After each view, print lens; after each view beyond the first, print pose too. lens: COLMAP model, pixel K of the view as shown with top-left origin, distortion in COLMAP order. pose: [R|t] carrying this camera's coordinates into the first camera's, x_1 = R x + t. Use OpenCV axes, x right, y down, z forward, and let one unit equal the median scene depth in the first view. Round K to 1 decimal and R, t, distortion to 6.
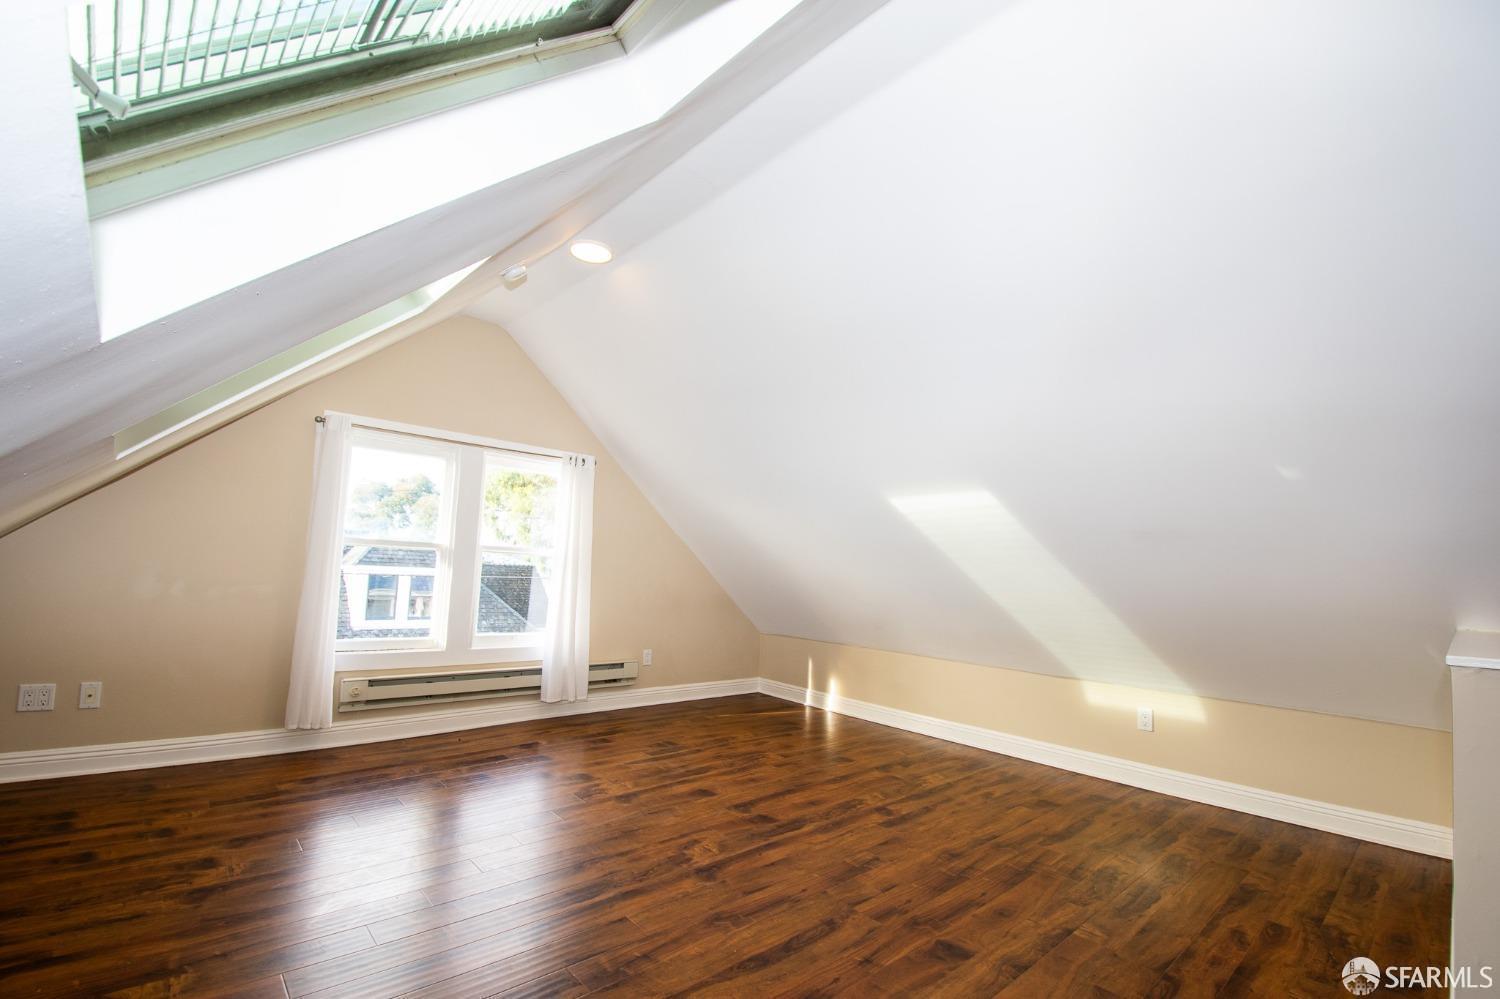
lens RADIAL K [[688.2, 0, 757.0], [0, 688.2, 503.6], [0, 0, 1]] dist [-0.003760, -0.005993]
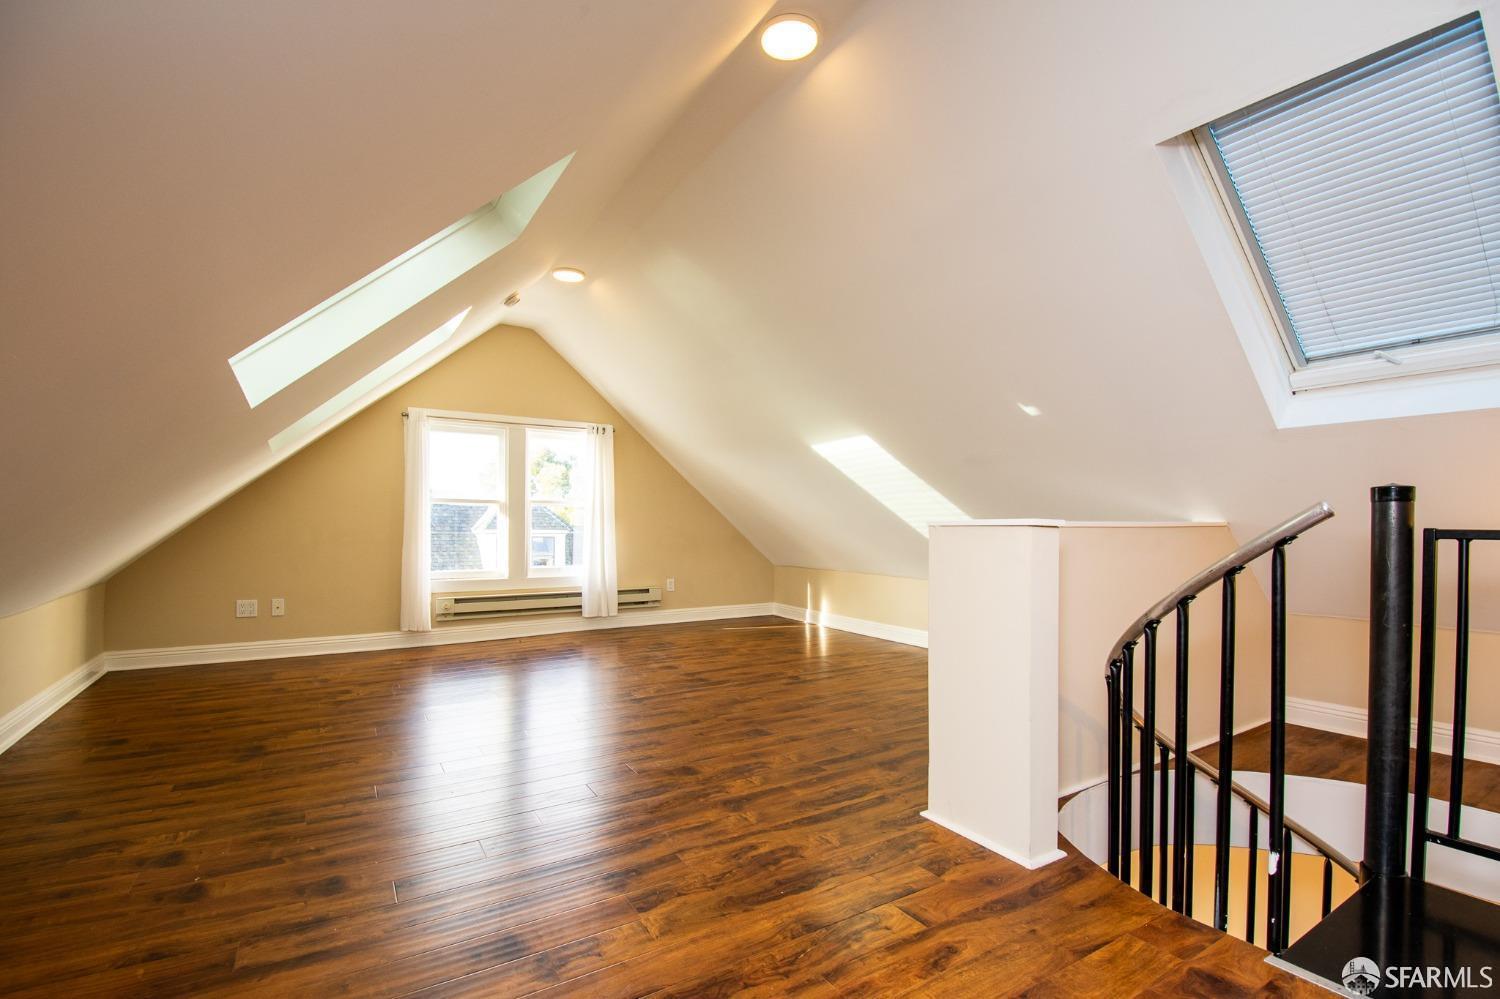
lens RADIAL K [[688.2, 0, 747.4], [0, 688.2, 510.7], [0, 0, 1]] dist [-0.003760, -0.005993]
pose [[0.983802, -0.042488, -0.174151, 0.258904], [0.055408, 0.996006, 0.070012, 0.013792], [0.170481, -0.078528, 0.982227, -0.243559]]
